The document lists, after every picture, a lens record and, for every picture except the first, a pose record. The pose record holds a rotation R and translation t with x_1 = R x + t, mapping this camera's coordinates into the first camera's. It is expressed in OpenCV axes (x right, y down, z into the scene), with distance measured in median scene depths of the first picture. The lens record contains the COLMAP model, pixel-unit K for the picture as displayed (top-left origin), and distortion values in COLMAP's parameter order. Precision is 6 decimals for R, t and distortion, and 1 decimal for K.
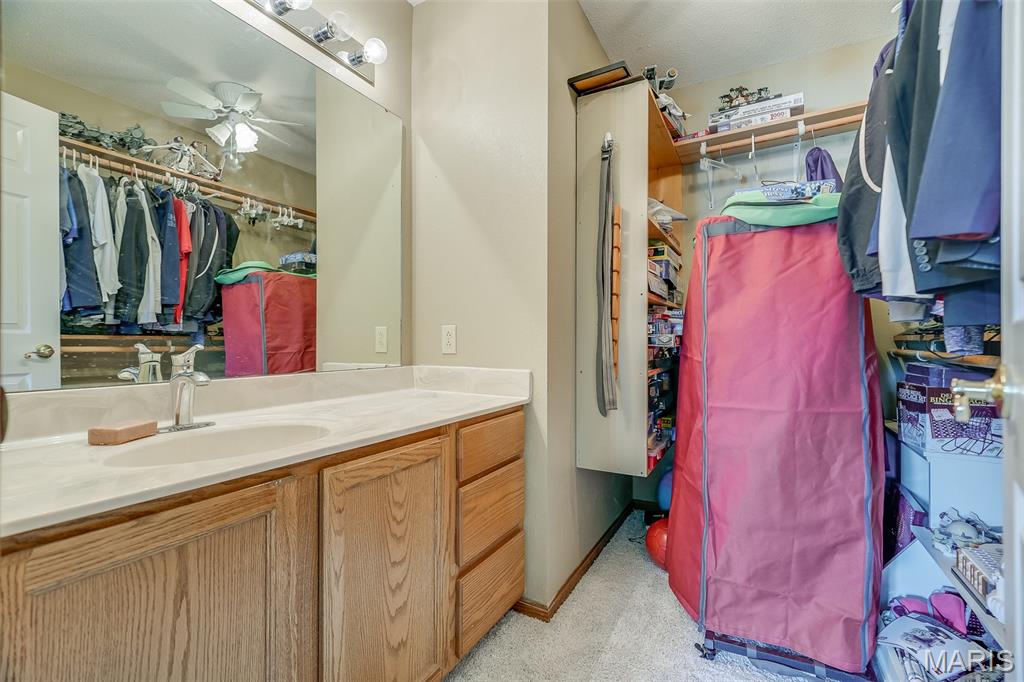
lens RADIAL K [[441.3, 0, 513.5], [0, 441.3, 338.0], [0, 0, 1]] dist [0.000341, 0.000082]
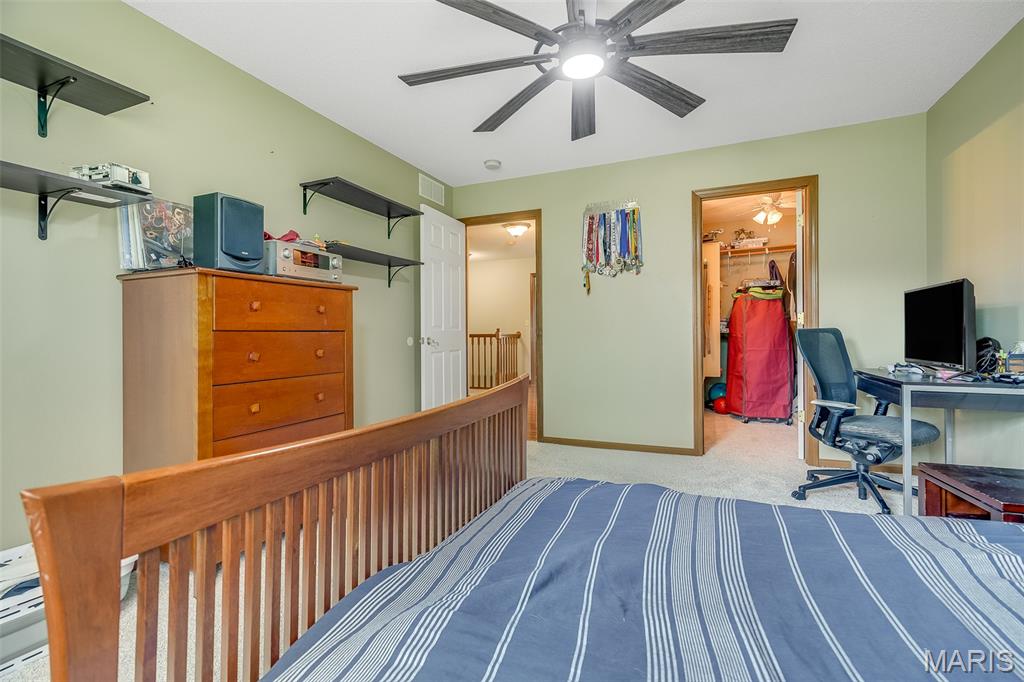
lens RADIAL K [[441.3, 0, 510.5], [0, 441.3, 335.1], [0, 0, 1]] dist [0.000341, 0.000082]
pose [[0.995032, -0.010000, 0.099057, -1.784709], [0.009160, 0.999918, 0.008934, -0.006398], [-0.099138, -0.007982, 0.995042, -2.318728]]
